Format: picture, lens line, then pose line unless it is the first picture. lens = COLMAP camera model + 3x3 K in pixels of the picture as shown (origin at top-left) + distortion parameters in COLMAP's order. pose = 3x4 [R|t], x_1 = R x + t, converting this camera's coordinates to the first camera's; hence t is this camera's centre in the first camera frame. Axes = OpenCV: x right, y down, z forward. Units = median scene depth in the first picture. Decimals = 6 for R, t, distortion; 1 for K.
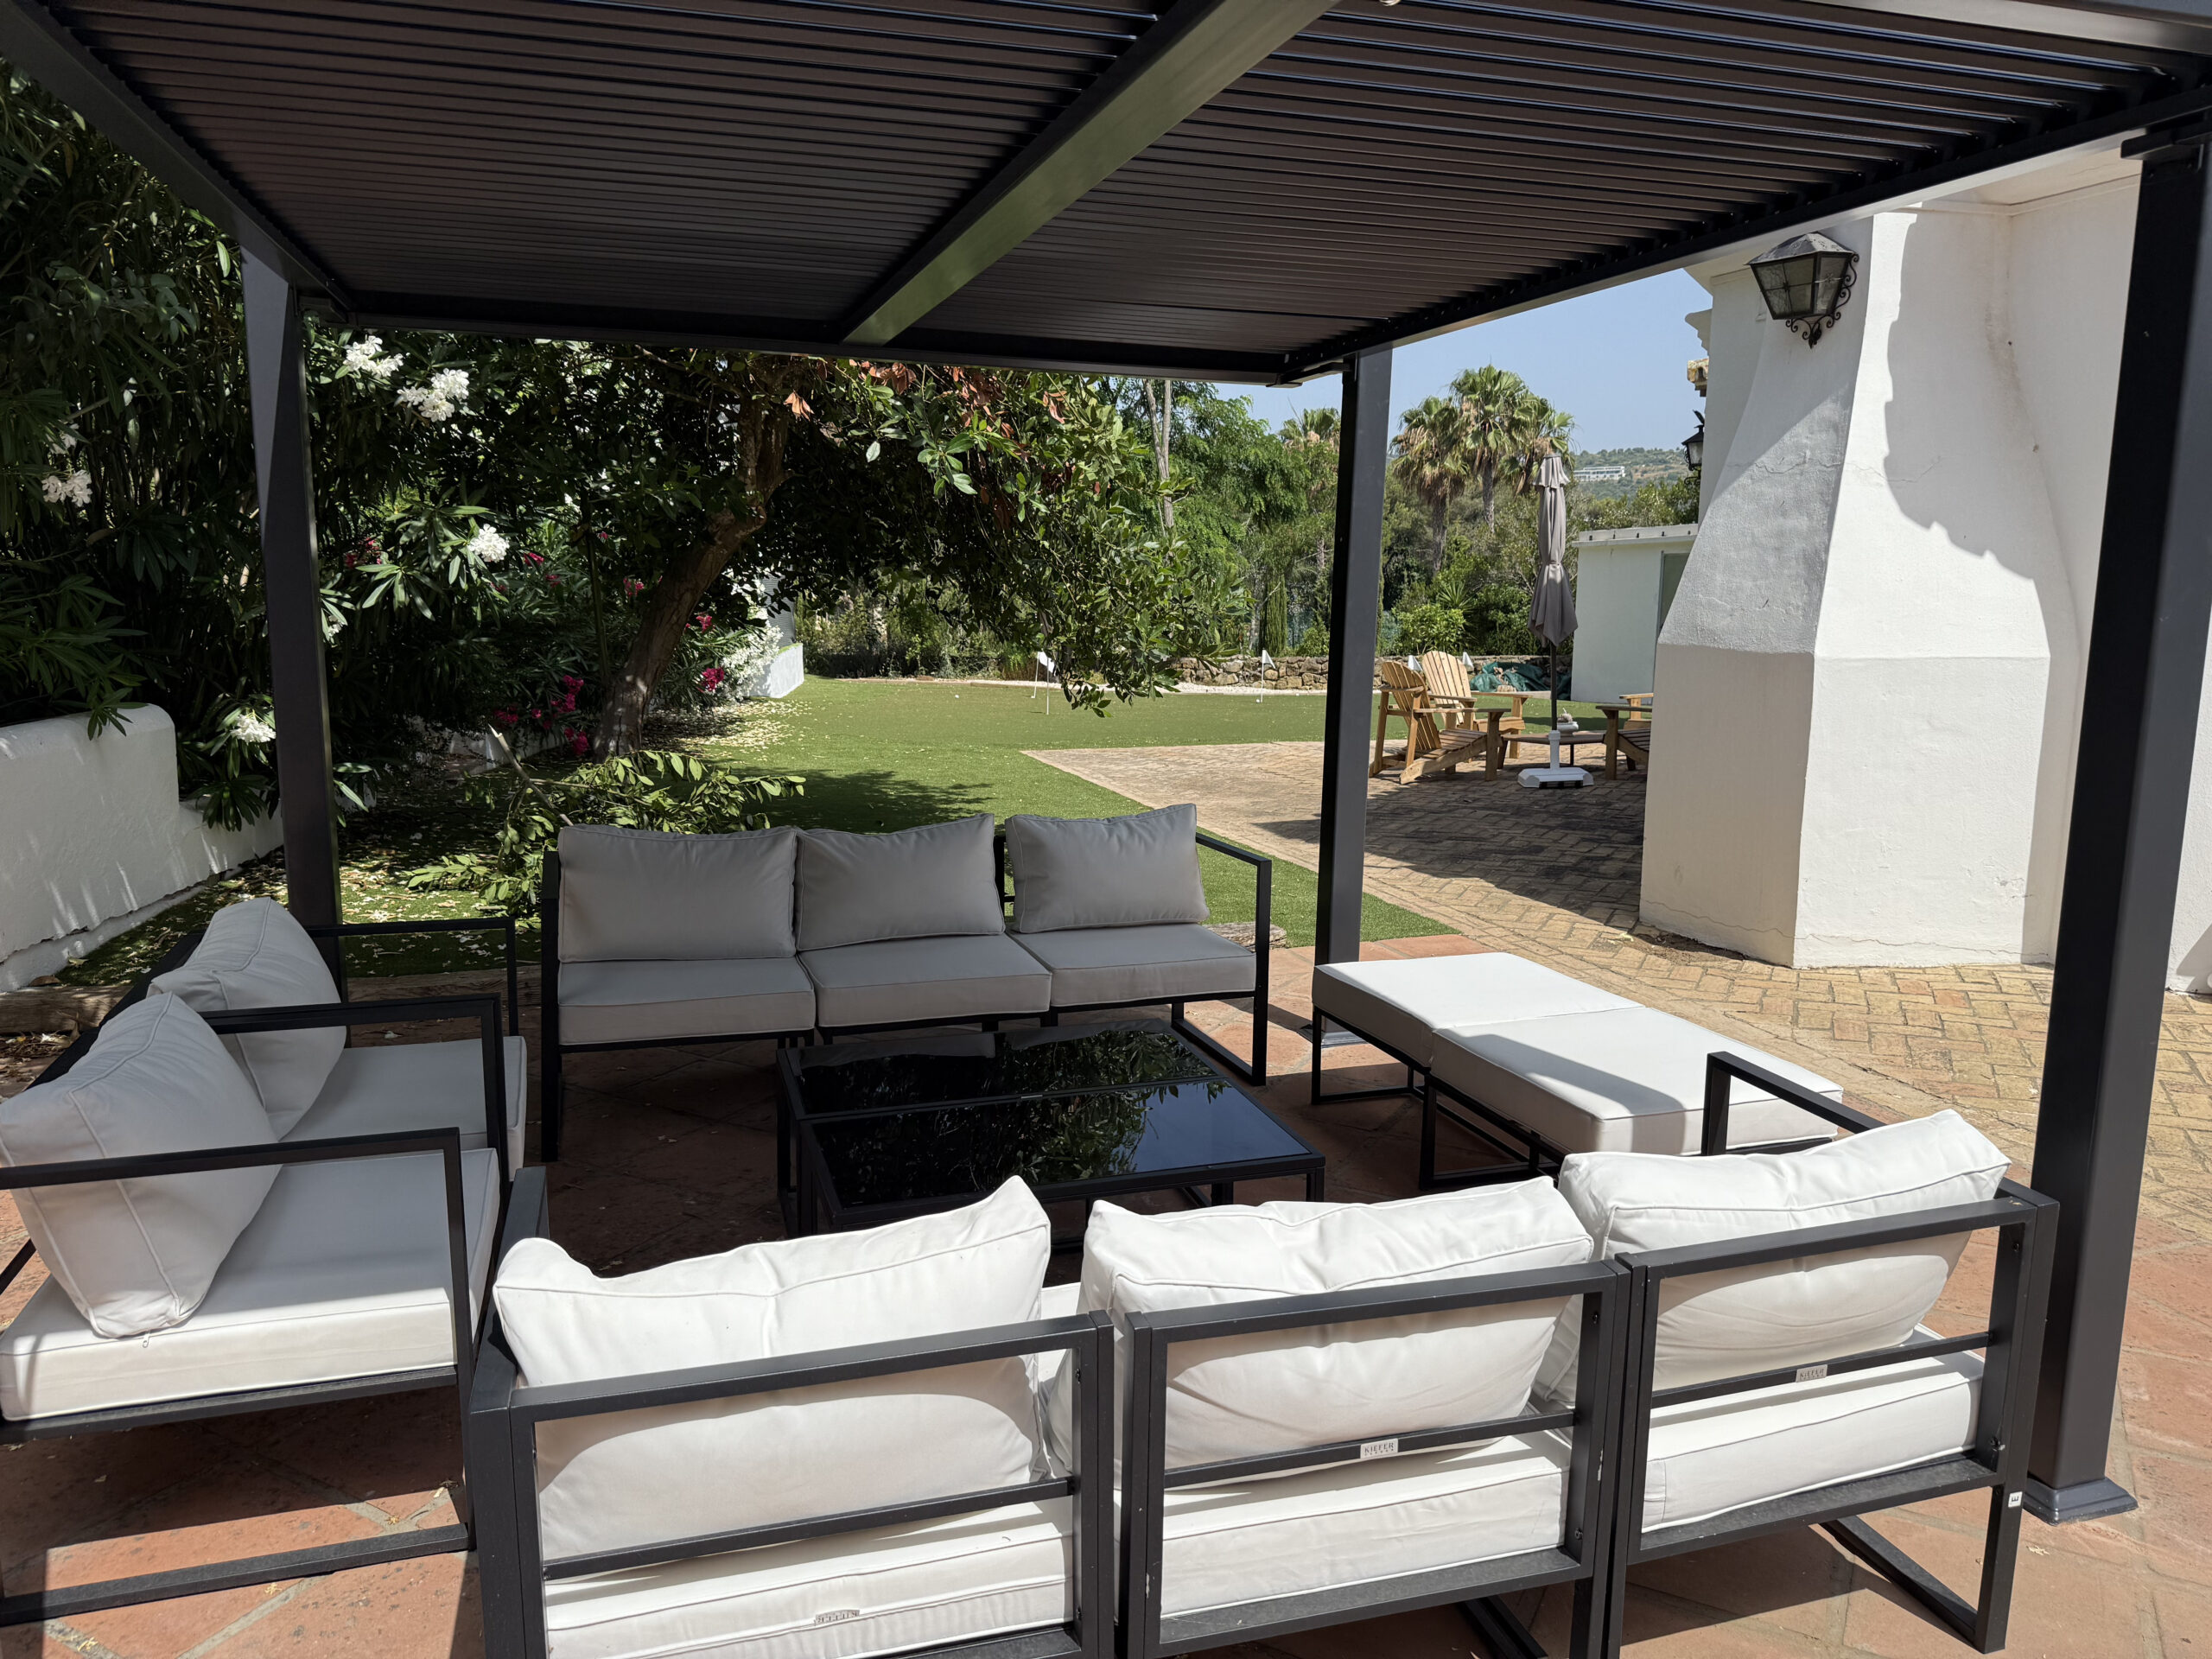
lens RADIAL K [[1536.6, 0, 1106.0], [0, 1536.6, 829.5], [0, 0, 1]] dist [0.102818, -0.166400]
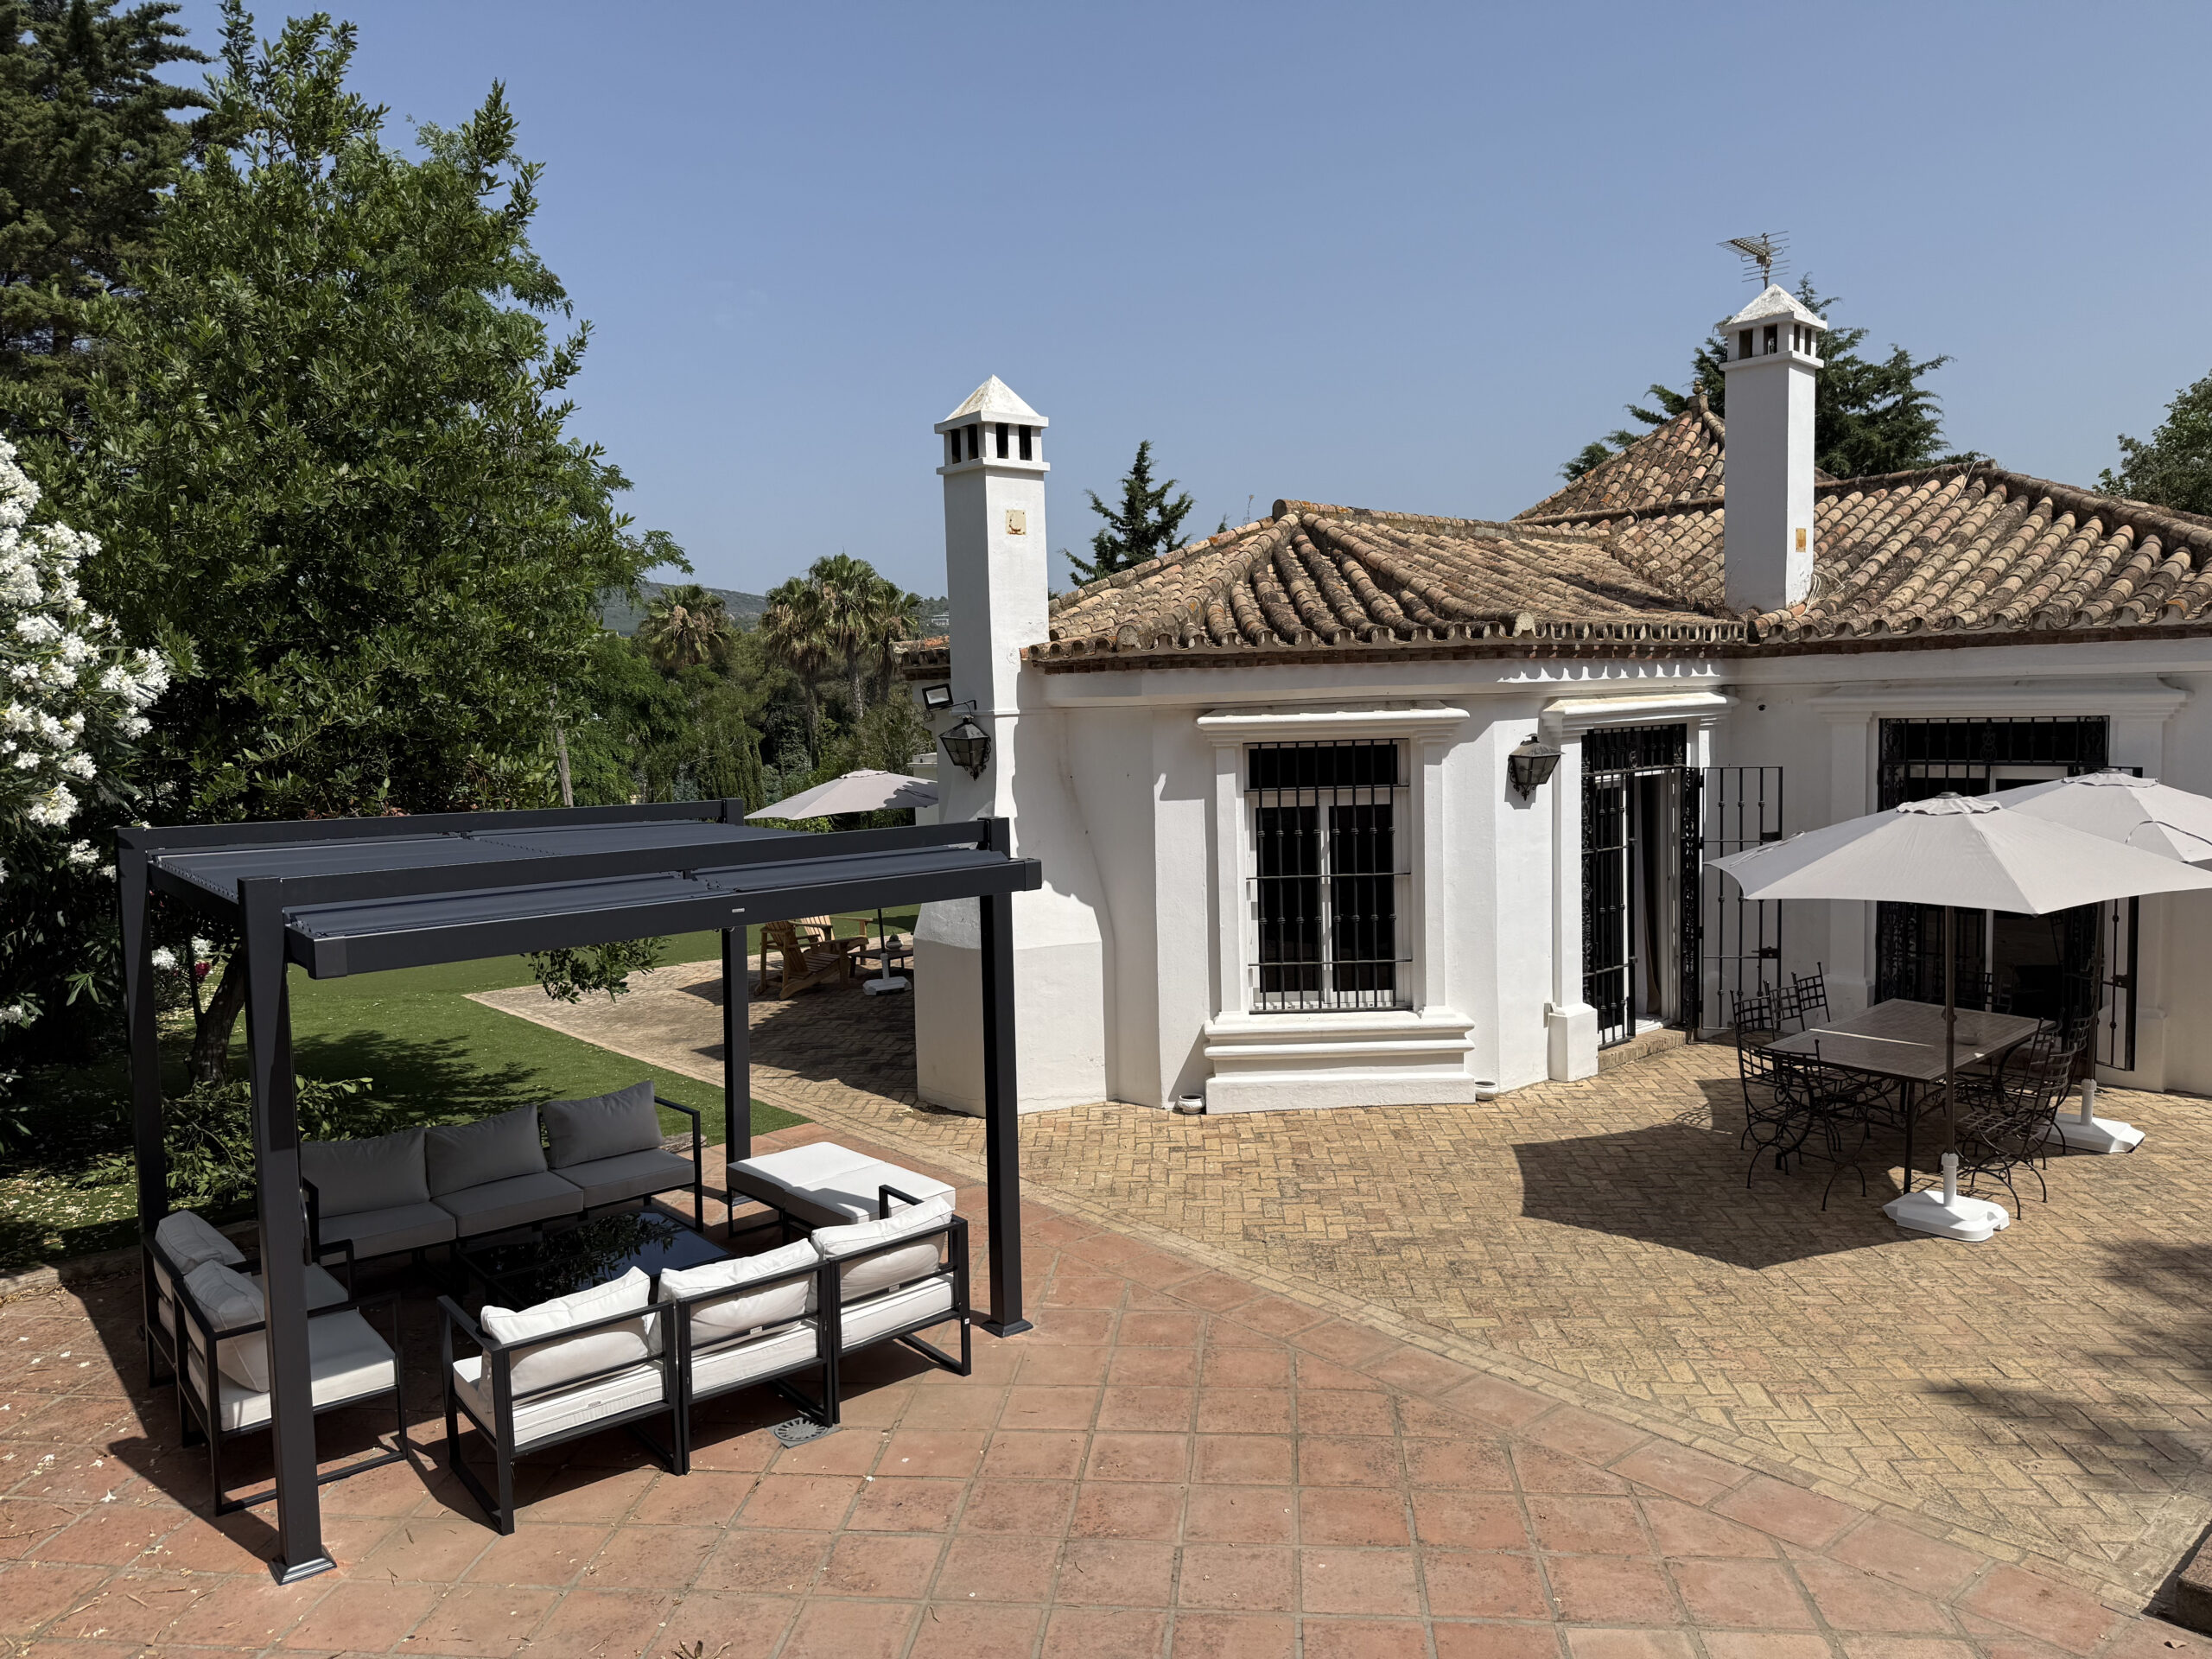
lens RADIAL K [[1536.6, 0, 1106.0], [0, 1536.6, 829.5], [0, 0, 1]] dist [0.102818, -0.166400]
pose [[0.923711, -0.058485, 0.378599, -0.100149], [0.090958, 0.993500, -0.068447, -0.111531], [-0.372134, 0.097662, 0.923027, -0.745132]]
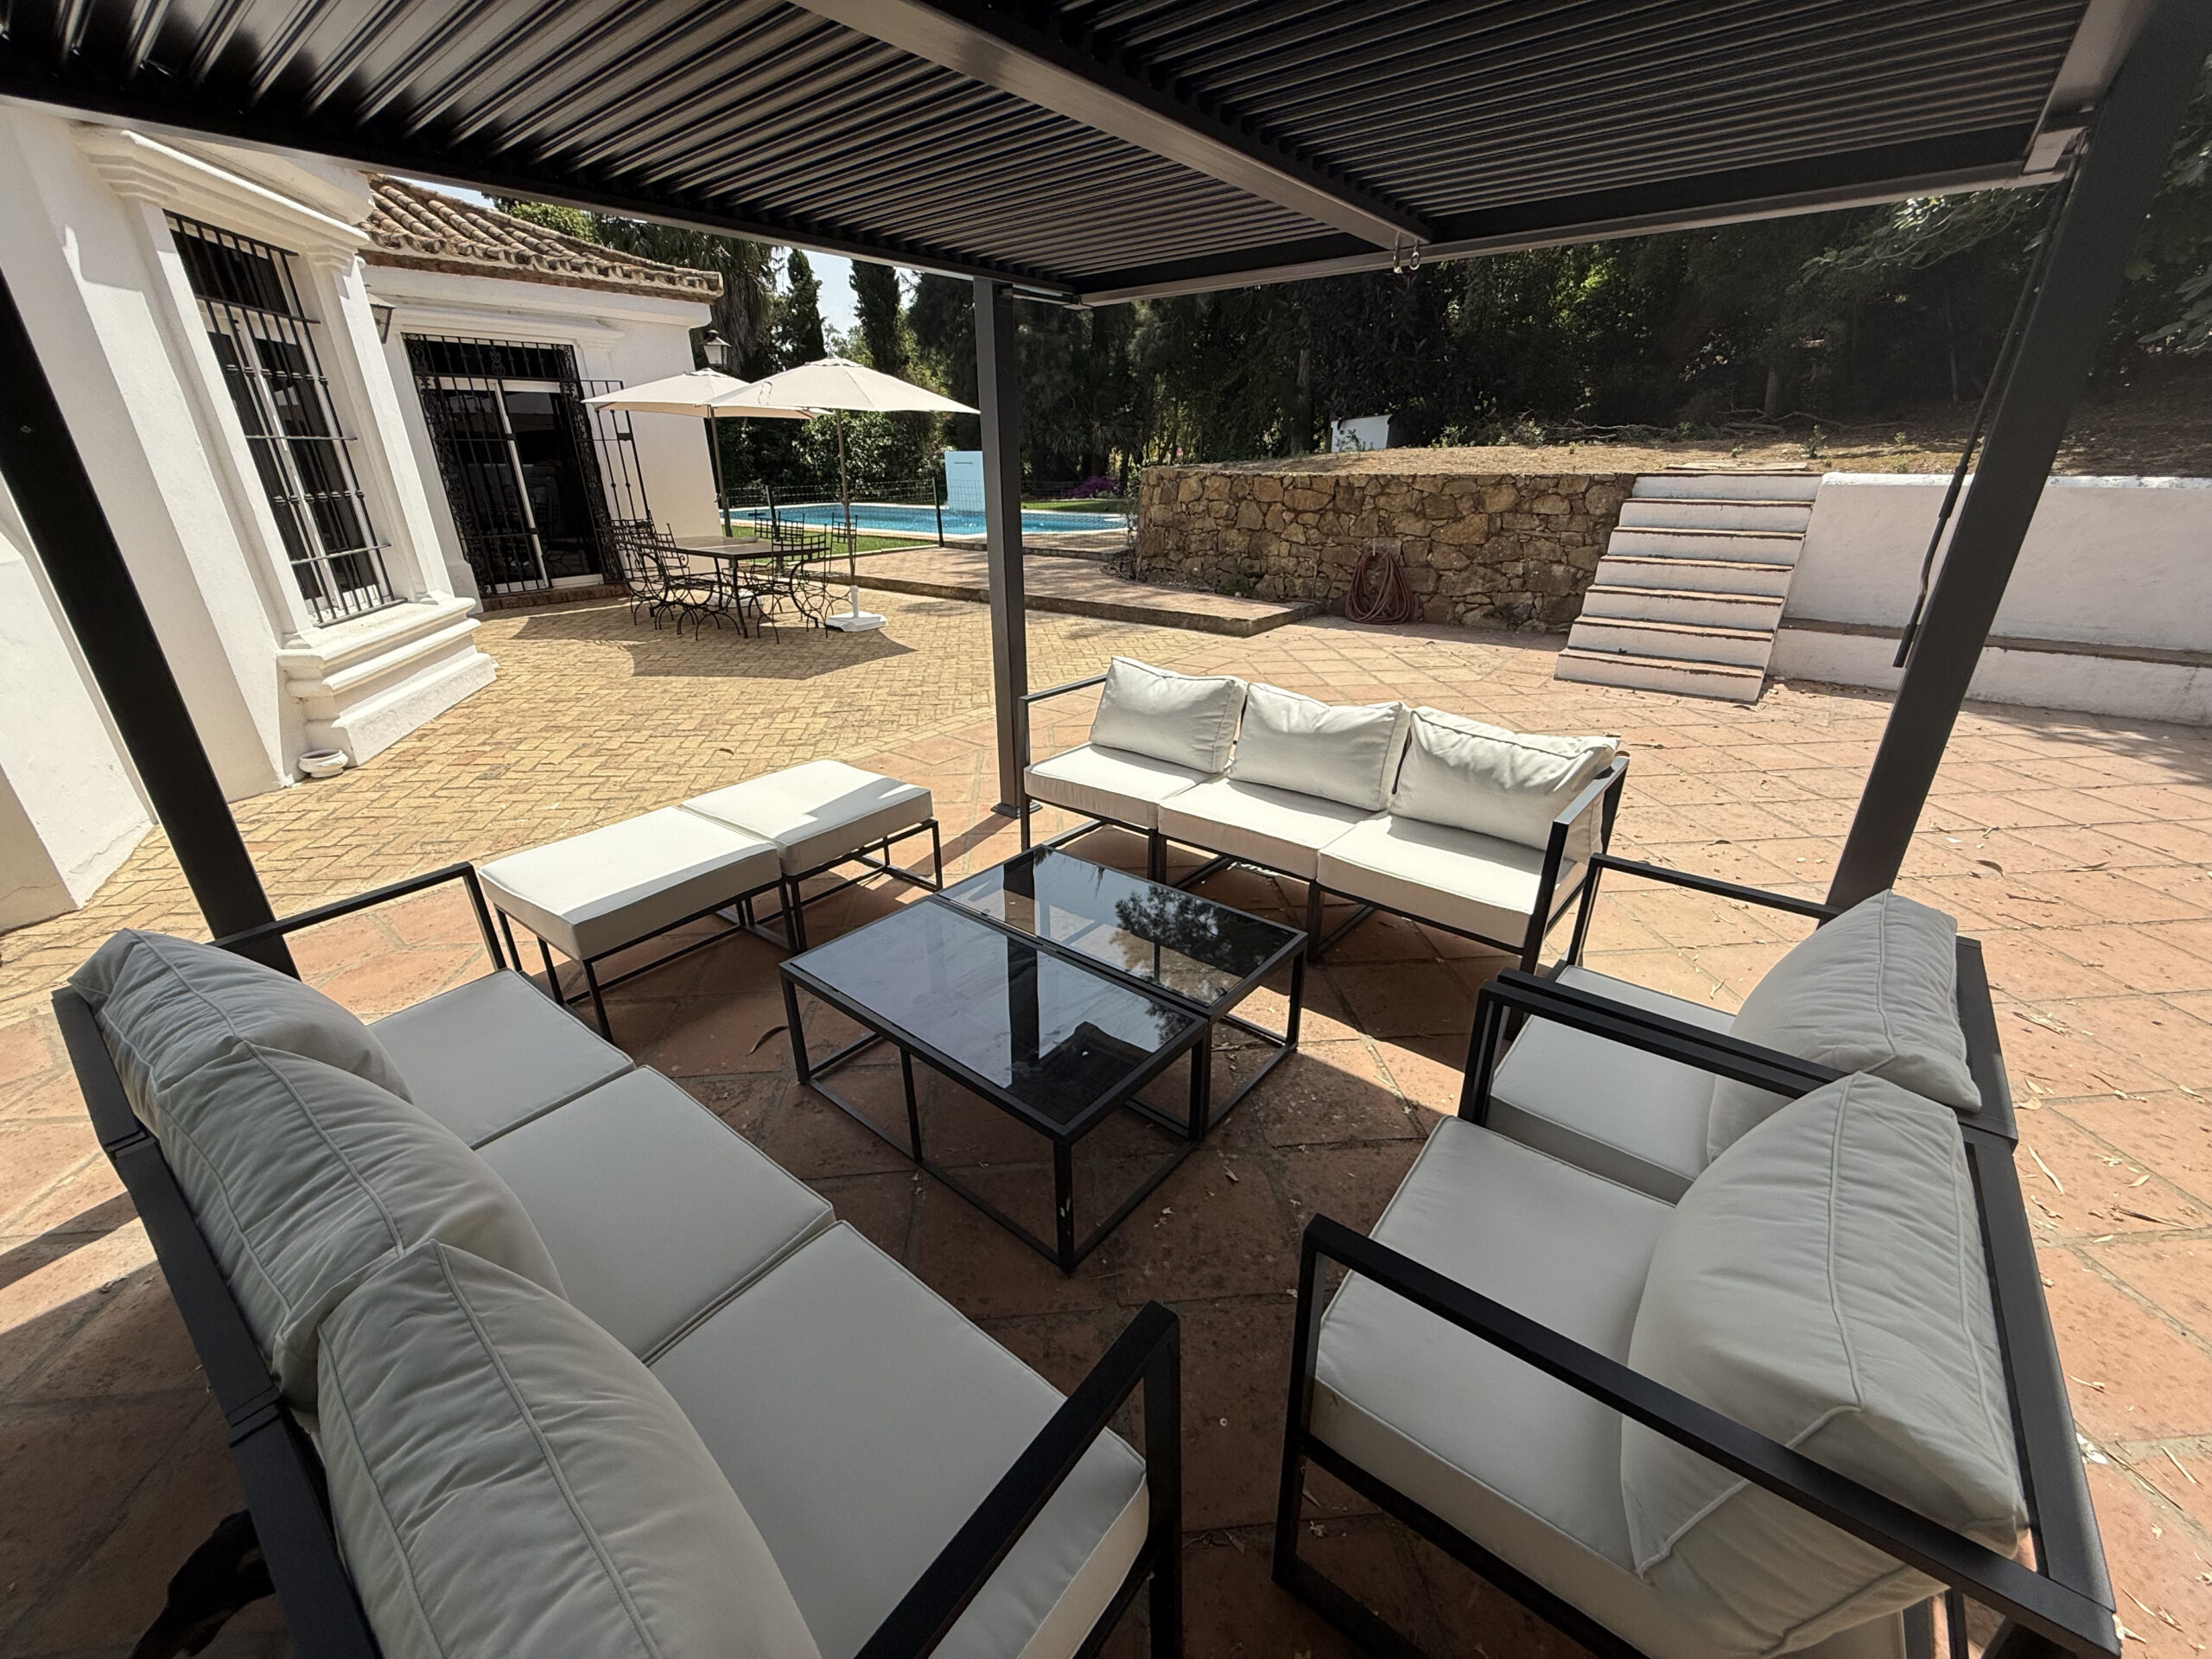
lens RADIAL K [[882.4, 0, 1098.9], [0, 882.4, 831.4], [0, 0, 1]] dist [0.000477, 0.000105]
pose [[-0.545177, -0.331669, 0.769920, -0.313845], [0.143103, 0.868109, 0.475298, -0.123644], [-0.826017, 0.369299, -0.425811, 0.676903]]
